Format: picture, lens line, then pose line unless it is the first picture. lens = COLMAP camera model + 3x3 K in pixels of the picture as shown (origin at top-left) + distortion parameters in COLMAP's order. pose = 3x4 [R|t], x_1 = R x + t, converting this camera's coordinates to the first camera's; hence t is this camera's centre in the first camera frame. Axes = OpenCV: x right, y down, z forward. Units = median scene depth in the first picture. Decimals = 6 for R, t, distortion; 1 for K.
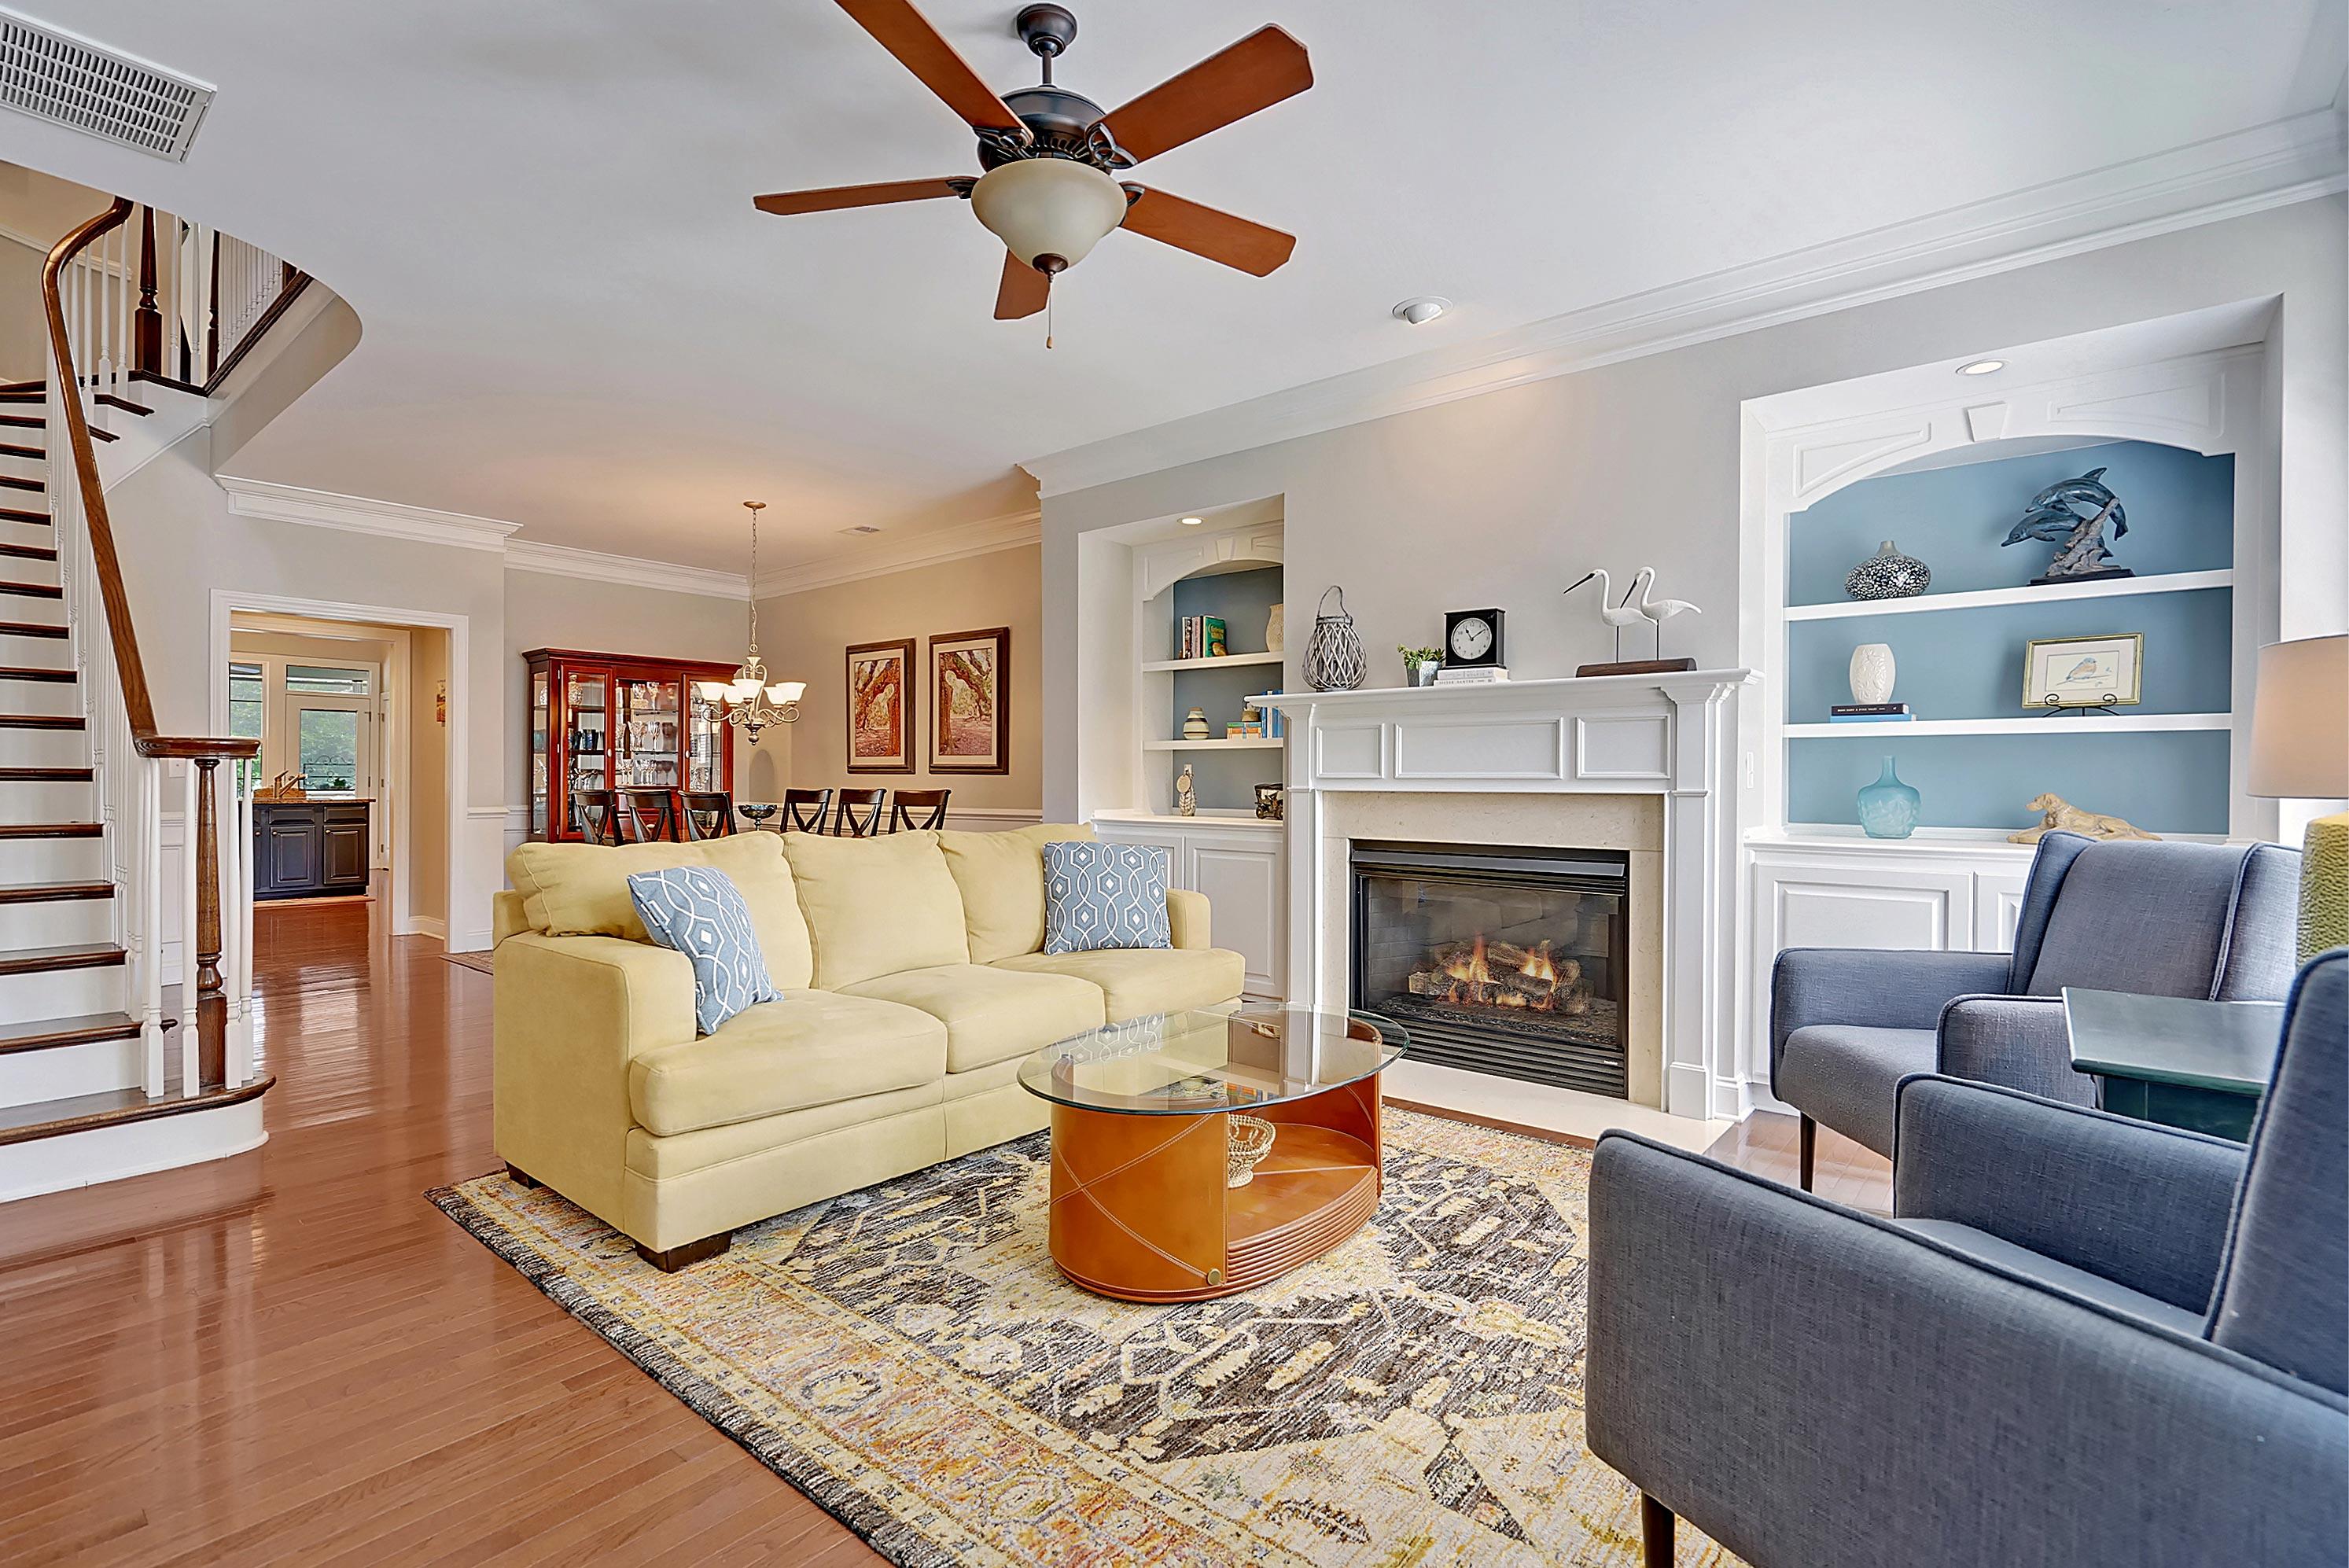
lens RADIAL K [[1098.7, 0, 1131.6], [0, 1098.7, 824.6], [0, 0, 1]] dist [-0.017996, 0.003822]
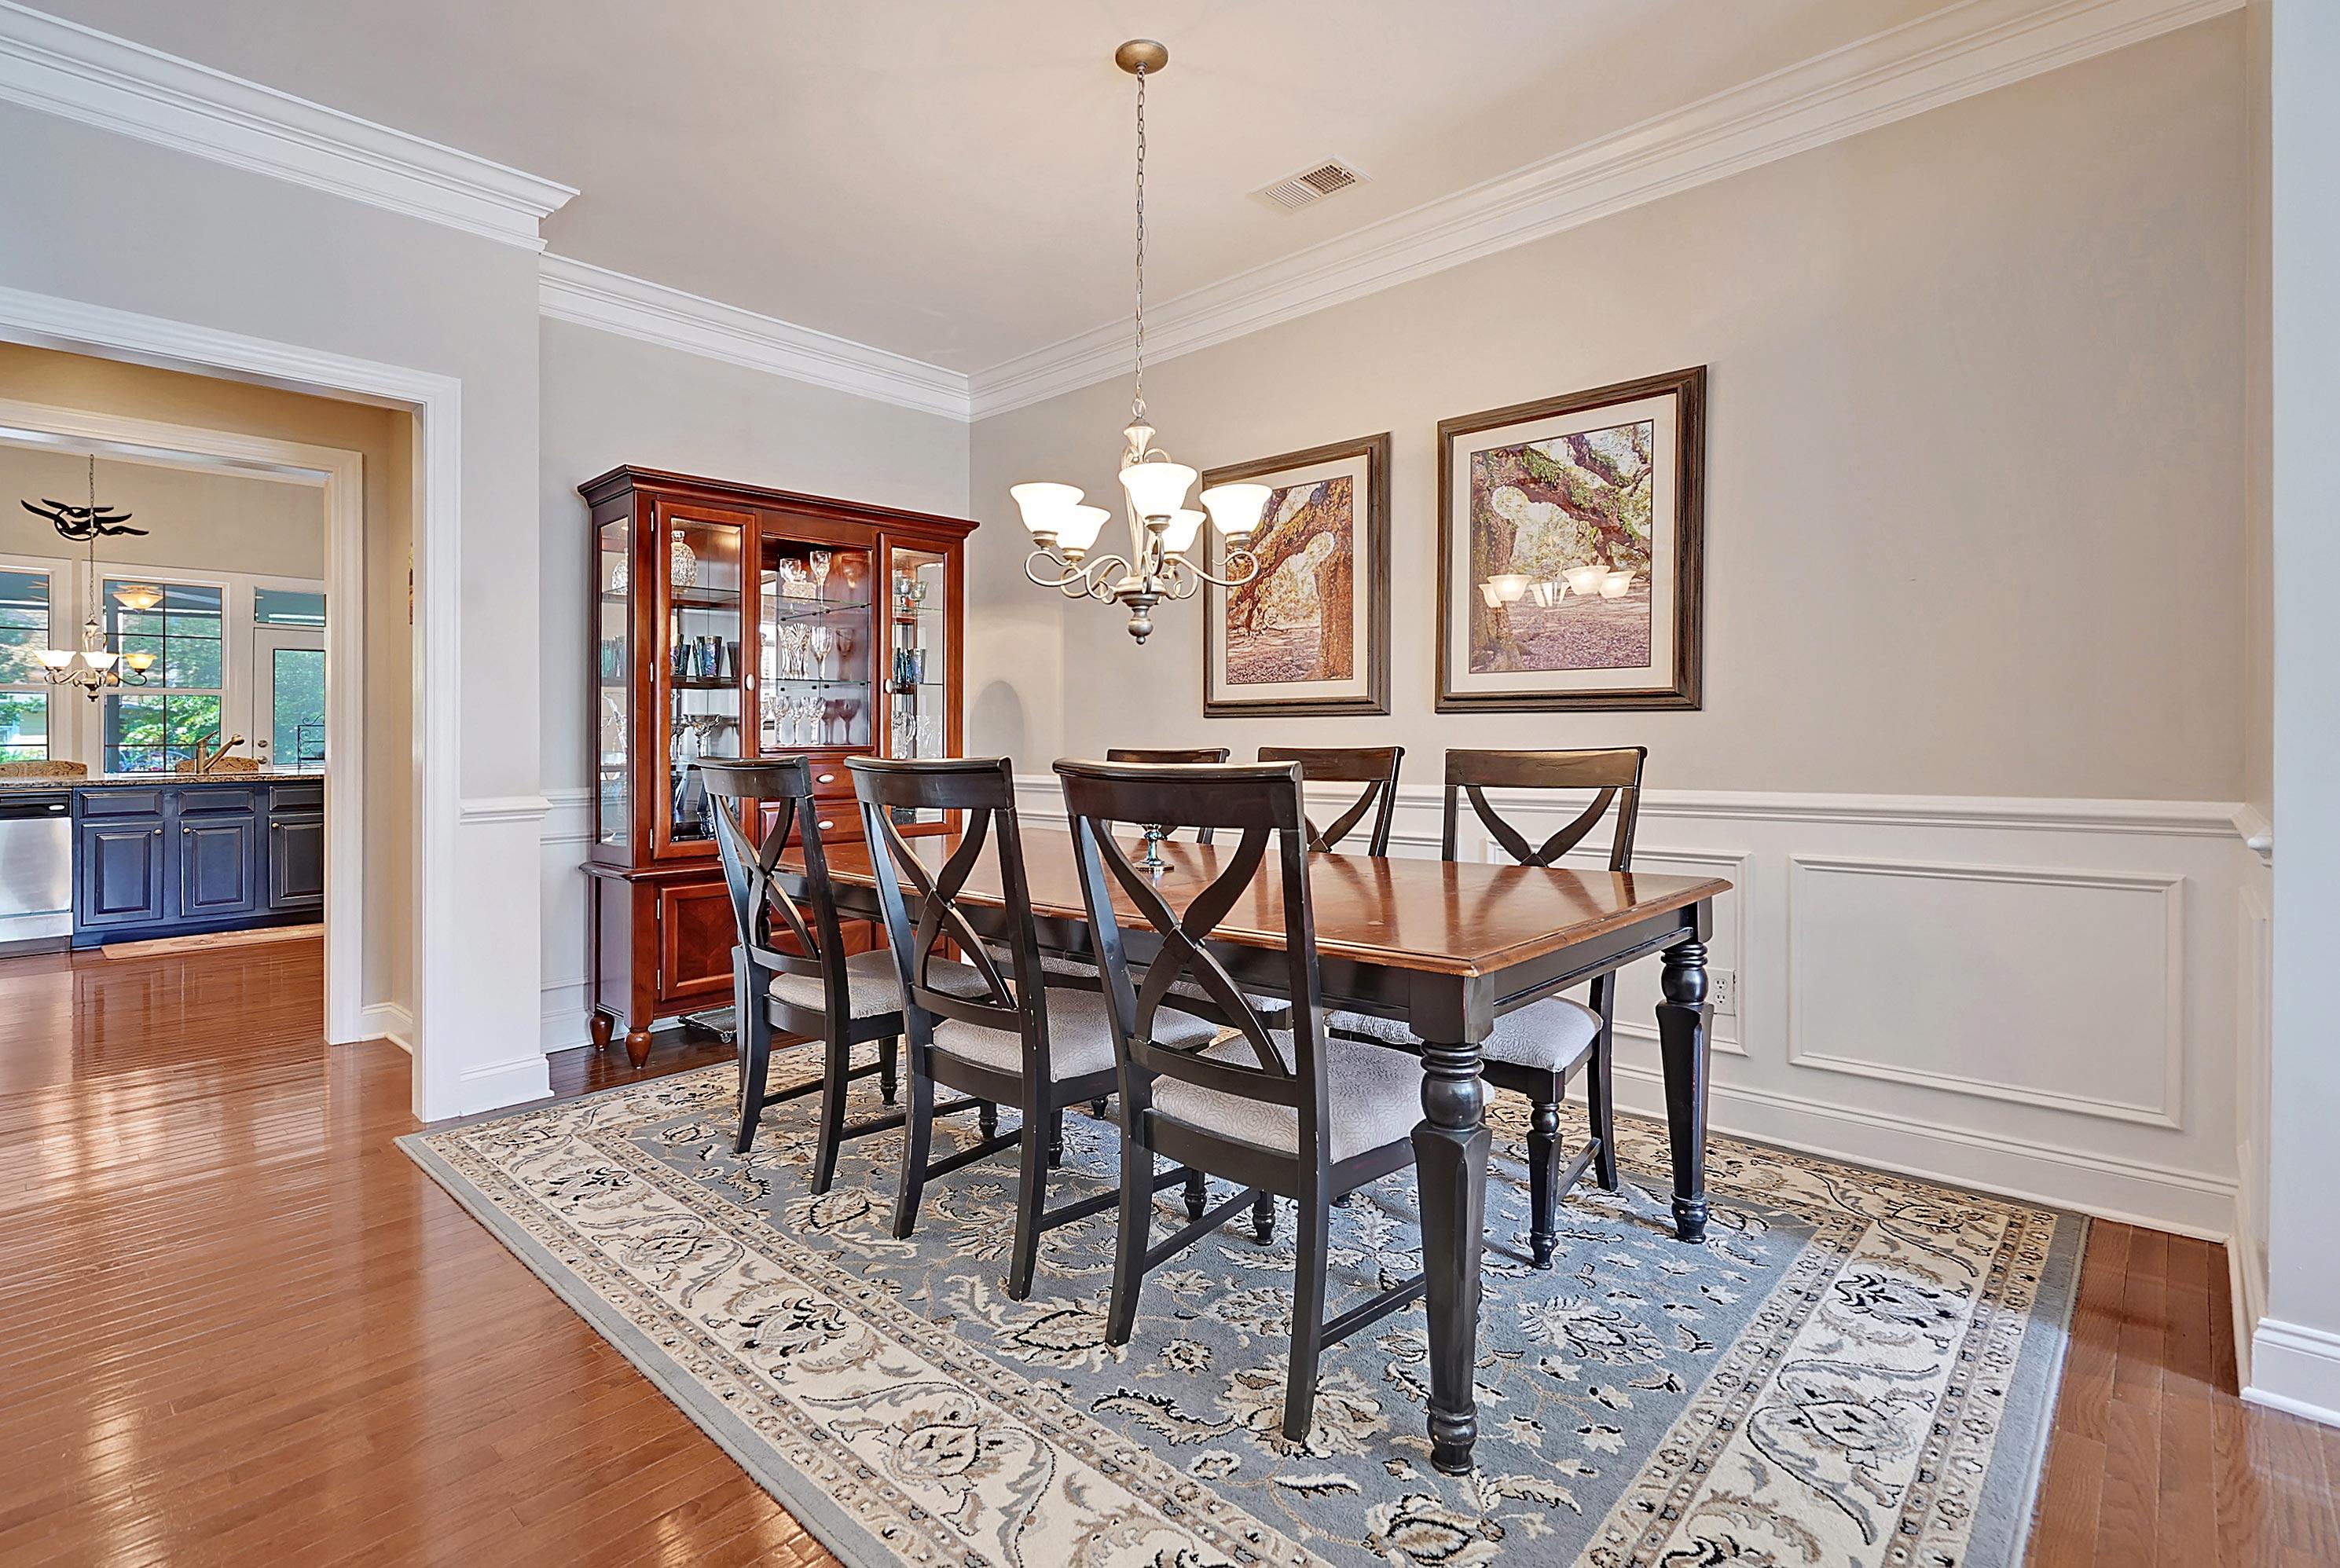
lens RADIAL K [[1094.4, 0, 1164.3], [0, 1094.4, 752.8], [0, 0, 1]] dist [-0.017996, 0.003822]
pose [[0.999737, -0.012580, -0.019193, -0.402304], [0.012115, 0.999635, -0.024157, -0.027042], [0.019490, 0.023918, 0.999524, 0.728351]]
